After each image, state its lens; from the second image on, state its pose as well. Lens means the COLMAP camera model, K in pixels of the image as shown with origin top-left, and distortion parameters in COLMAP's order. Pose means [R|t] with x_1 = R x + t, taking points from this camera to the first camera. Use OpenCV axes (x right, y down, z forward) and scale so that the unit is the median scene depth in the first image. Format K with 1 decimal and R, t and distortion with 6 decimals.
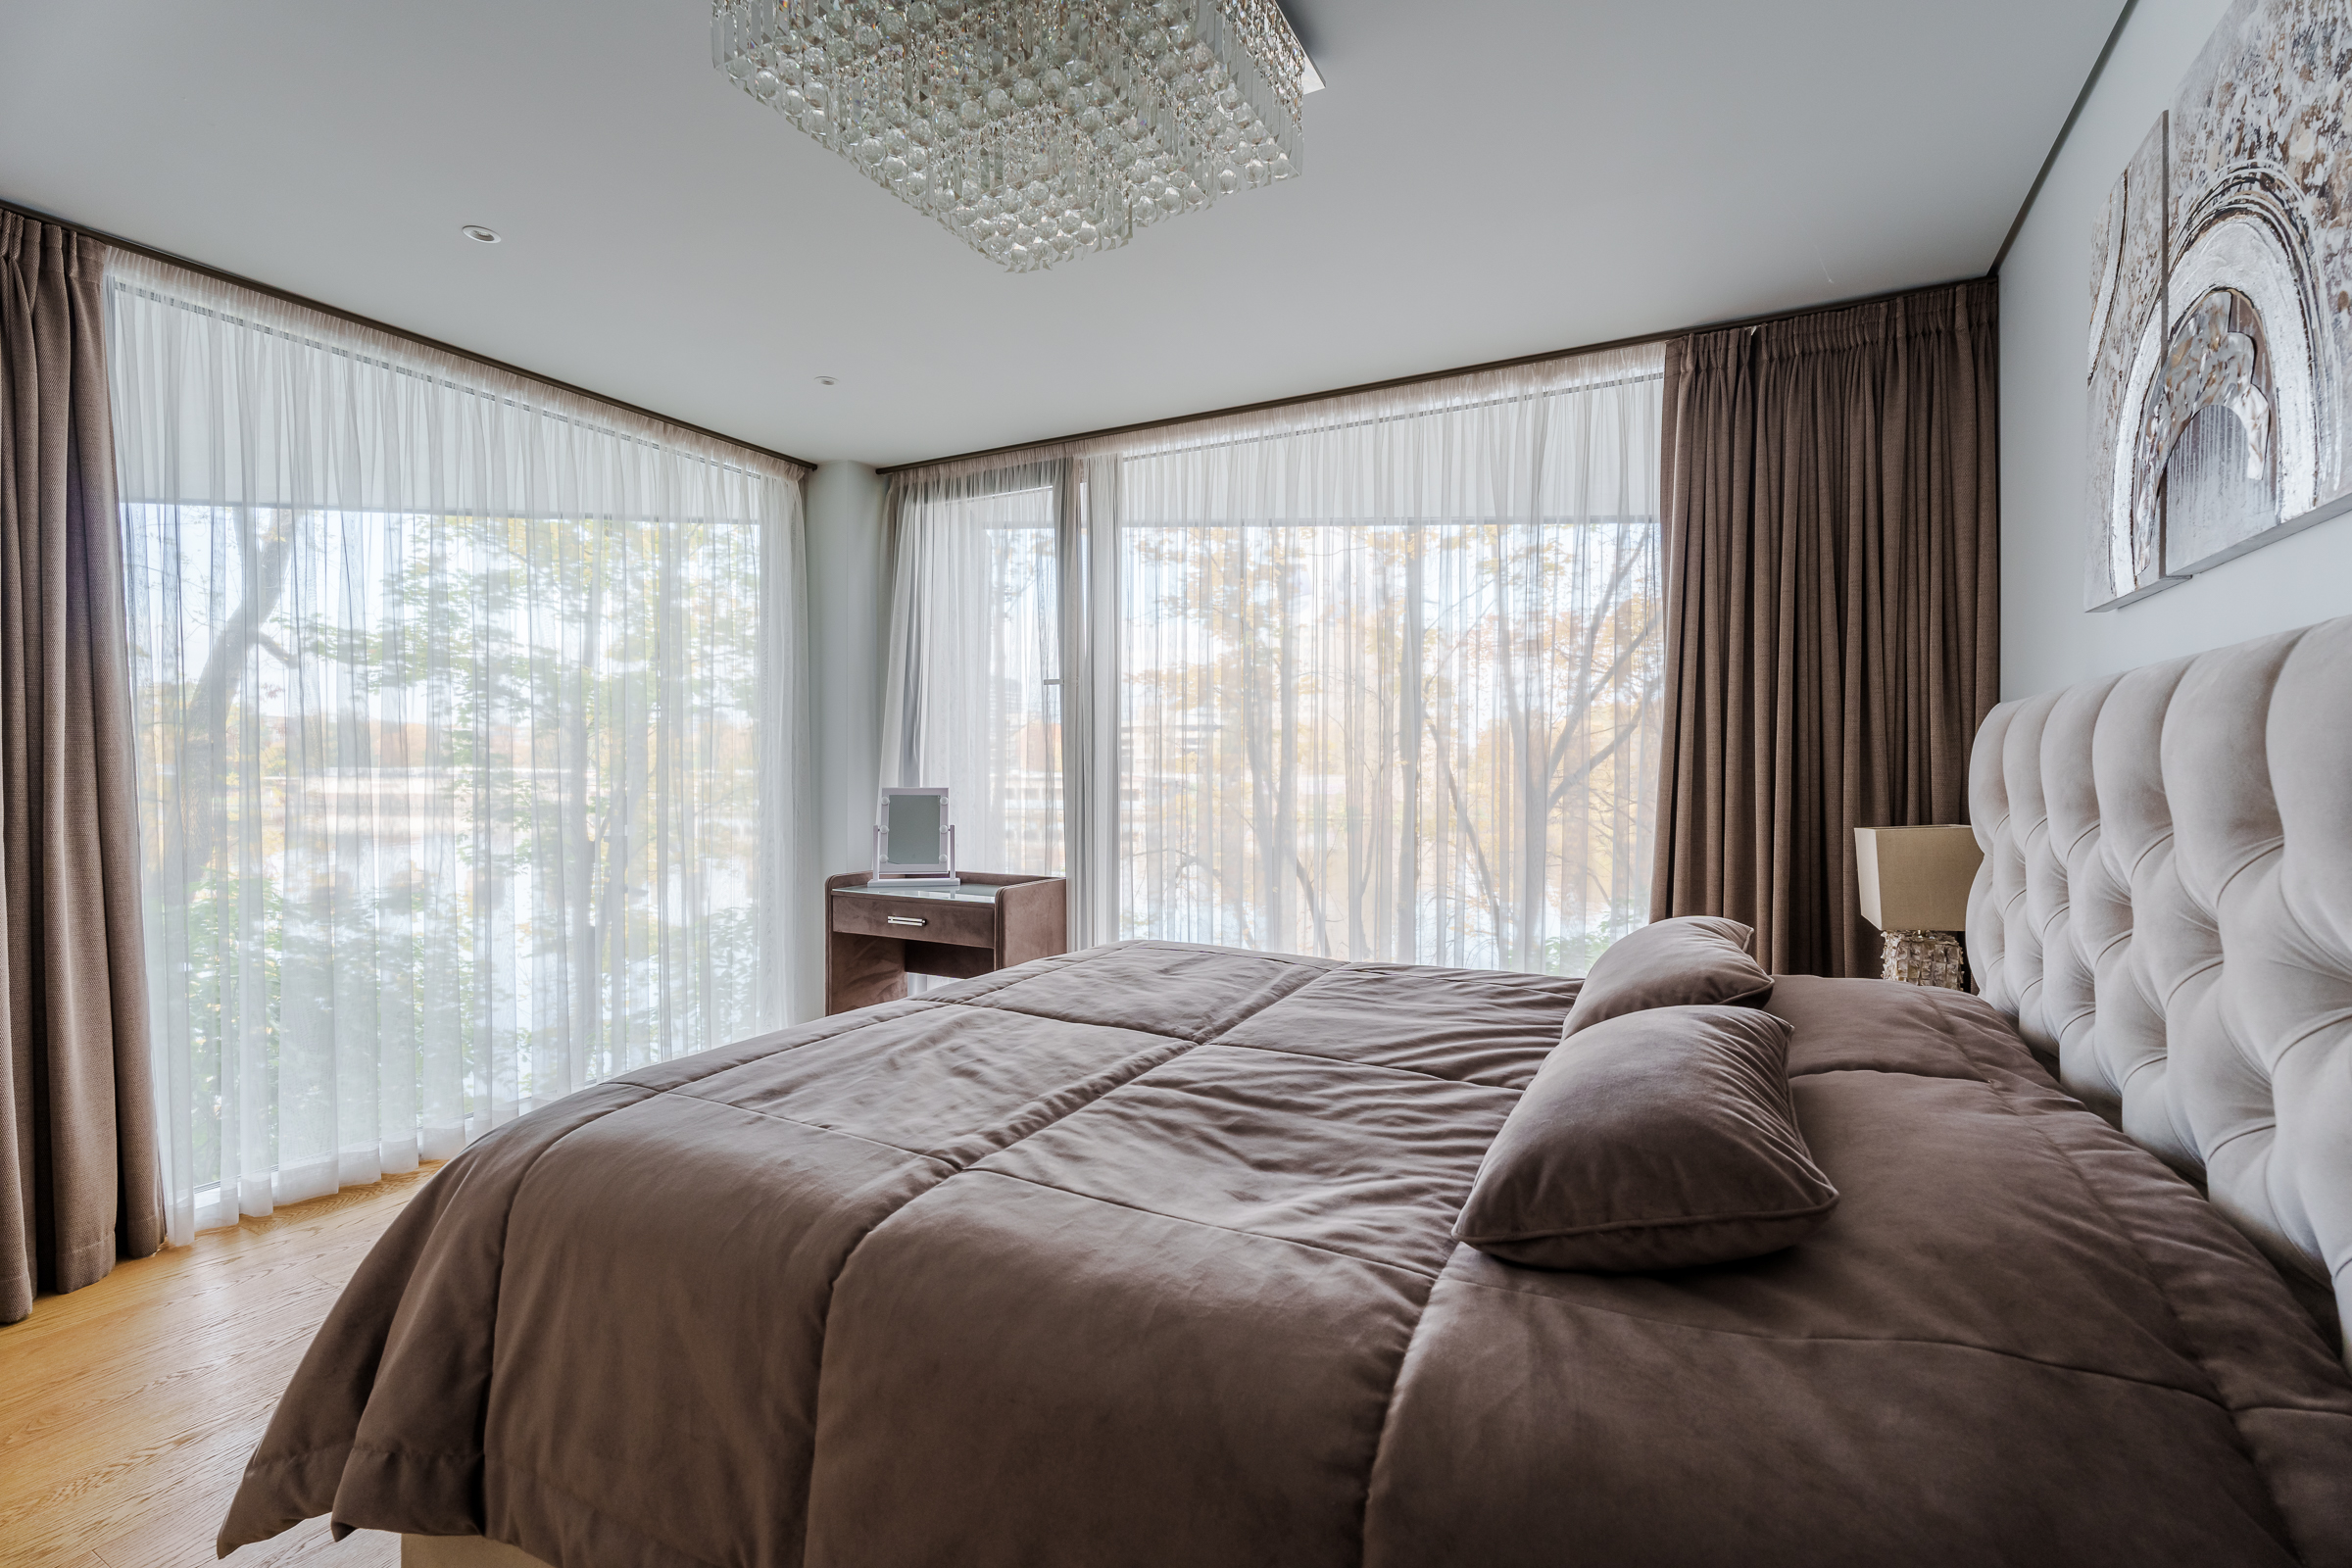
lens RADIAL K [[1035.3, 0, 1176.0], [0, 1035.3, 784.0], [0, 0, 1]] dist [-0.001663, -0.000434]
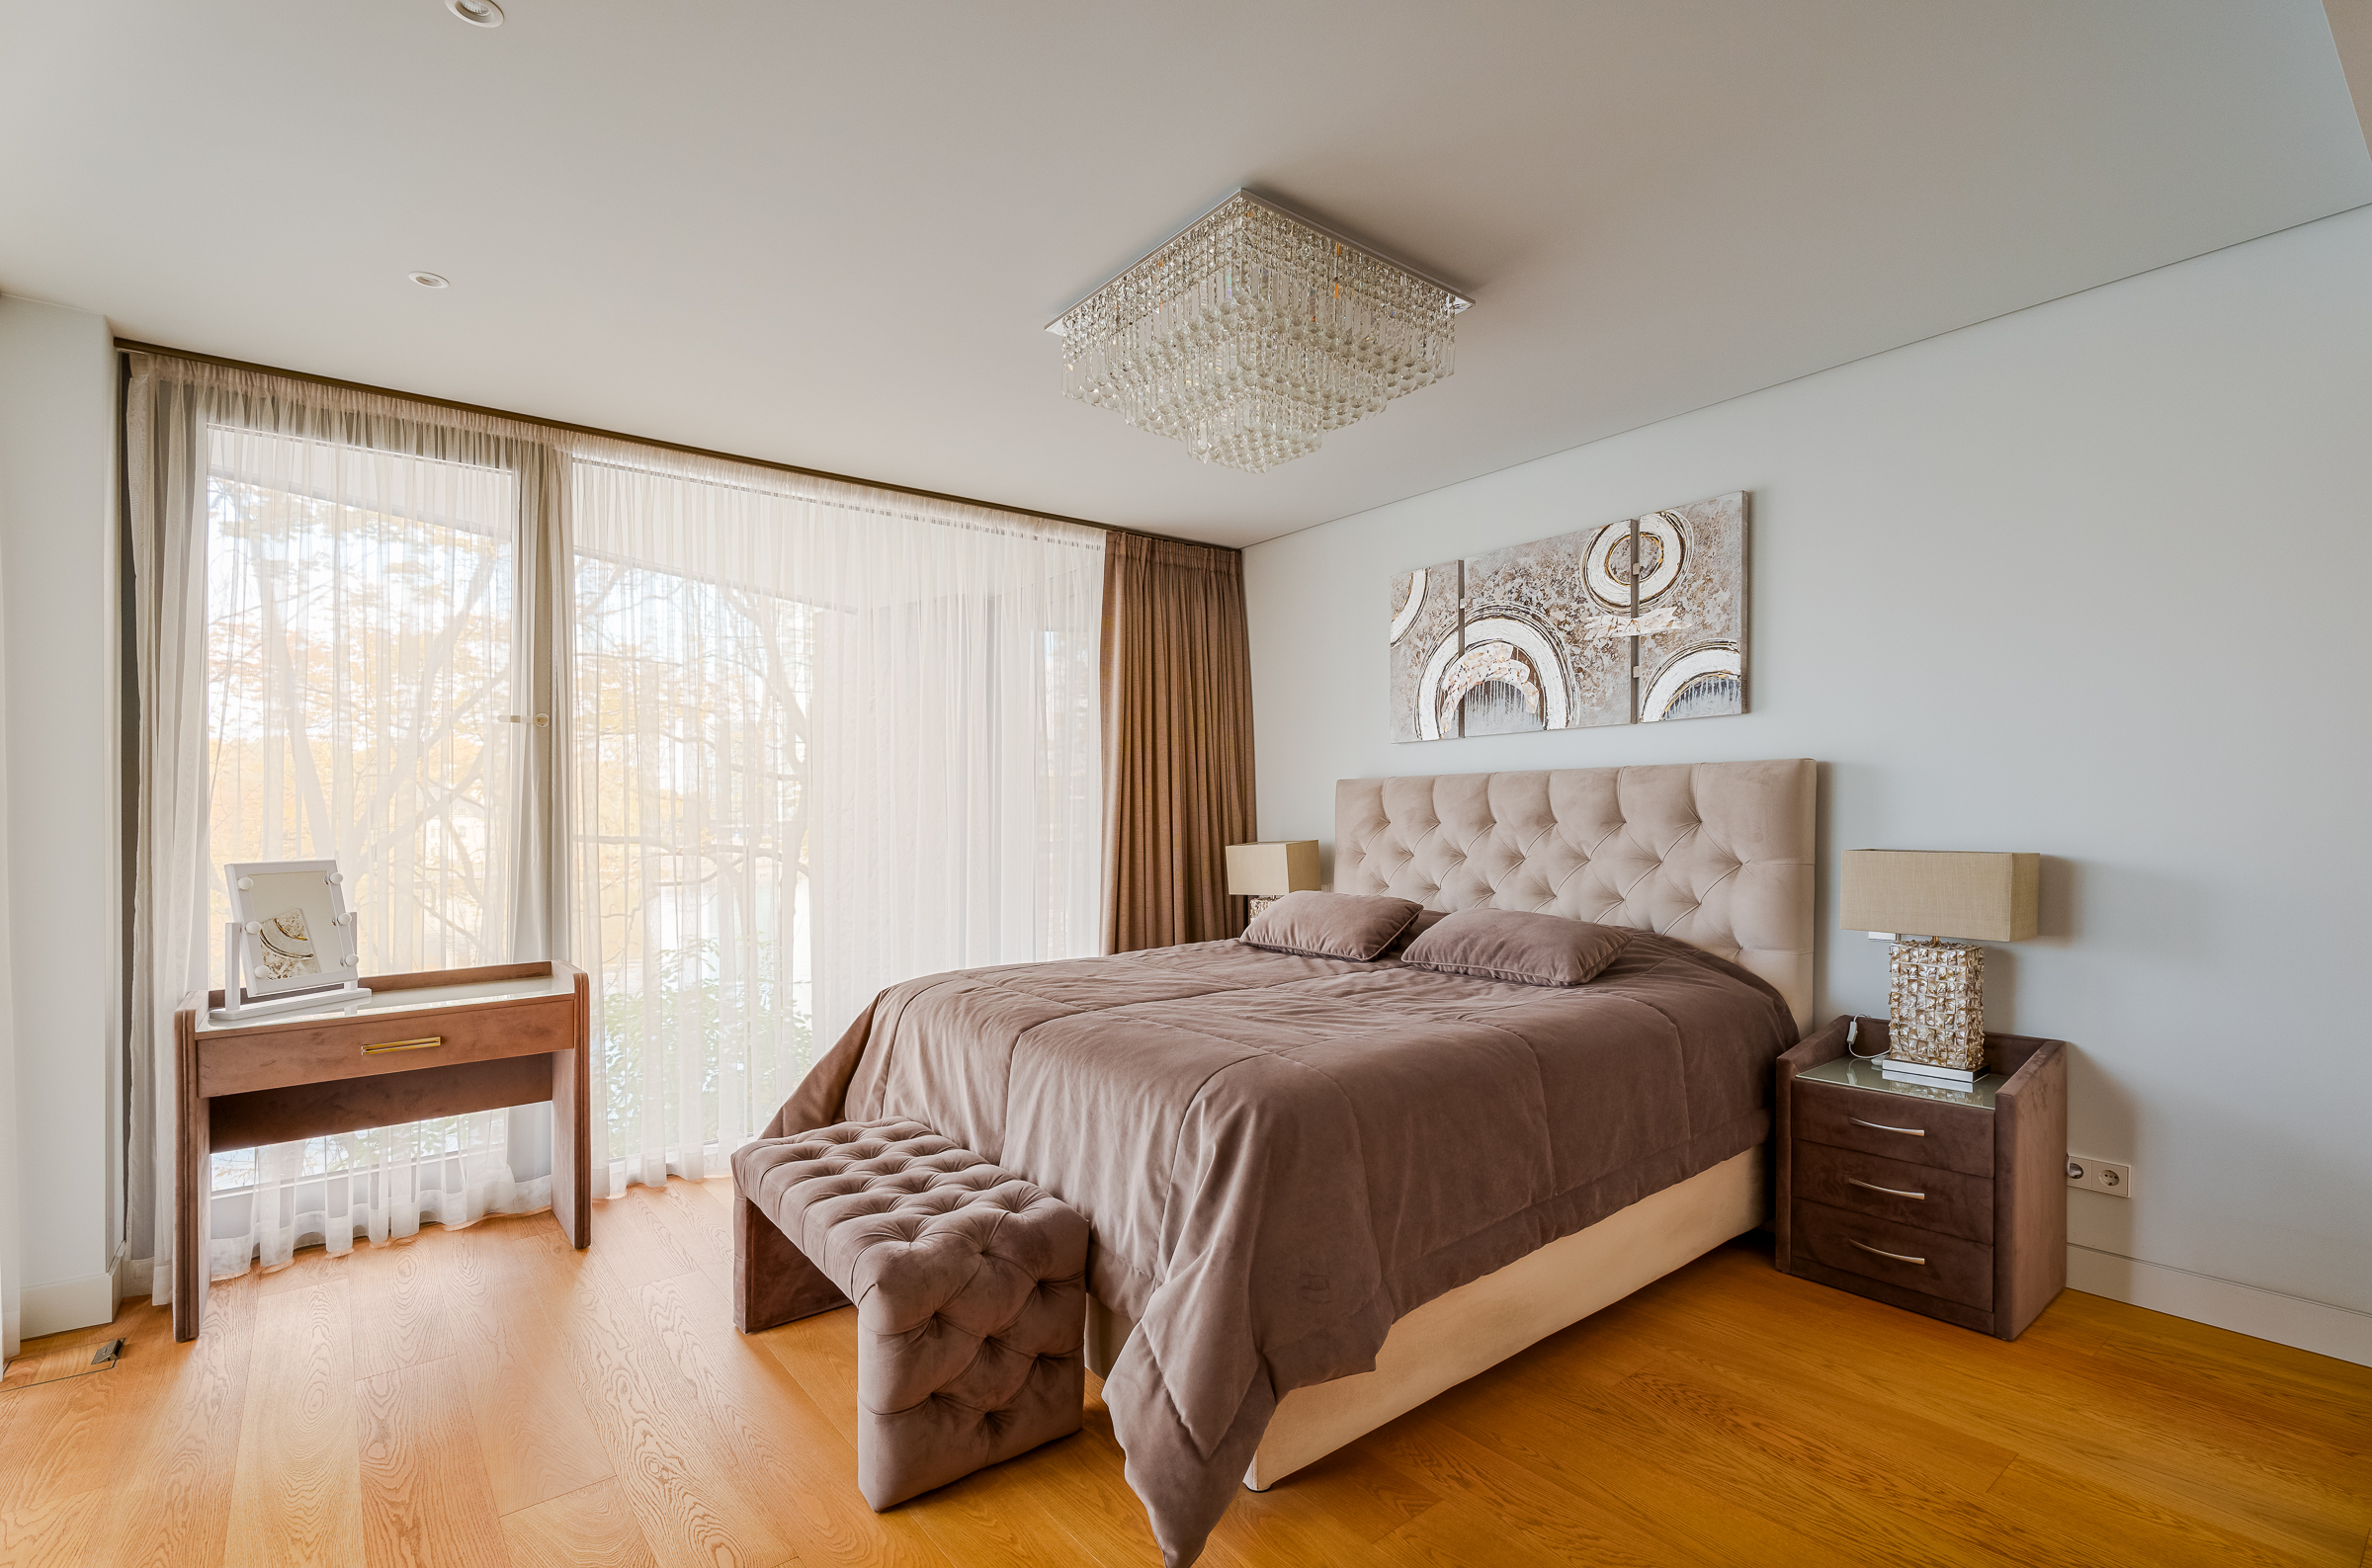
lens RADIAL K [[1104.5, 0, 1223.0], [0, 1104.5, 809.1], [0, 0, 1]] dist [0.002033, -0.000099]
pose [[0.385399, -0.003731, 0.922743, -0.781350], [0.031404, 0.999466, -0.009076, -0.004326], [-0.922216, 0.032476, 0.385310, 0.203947]]
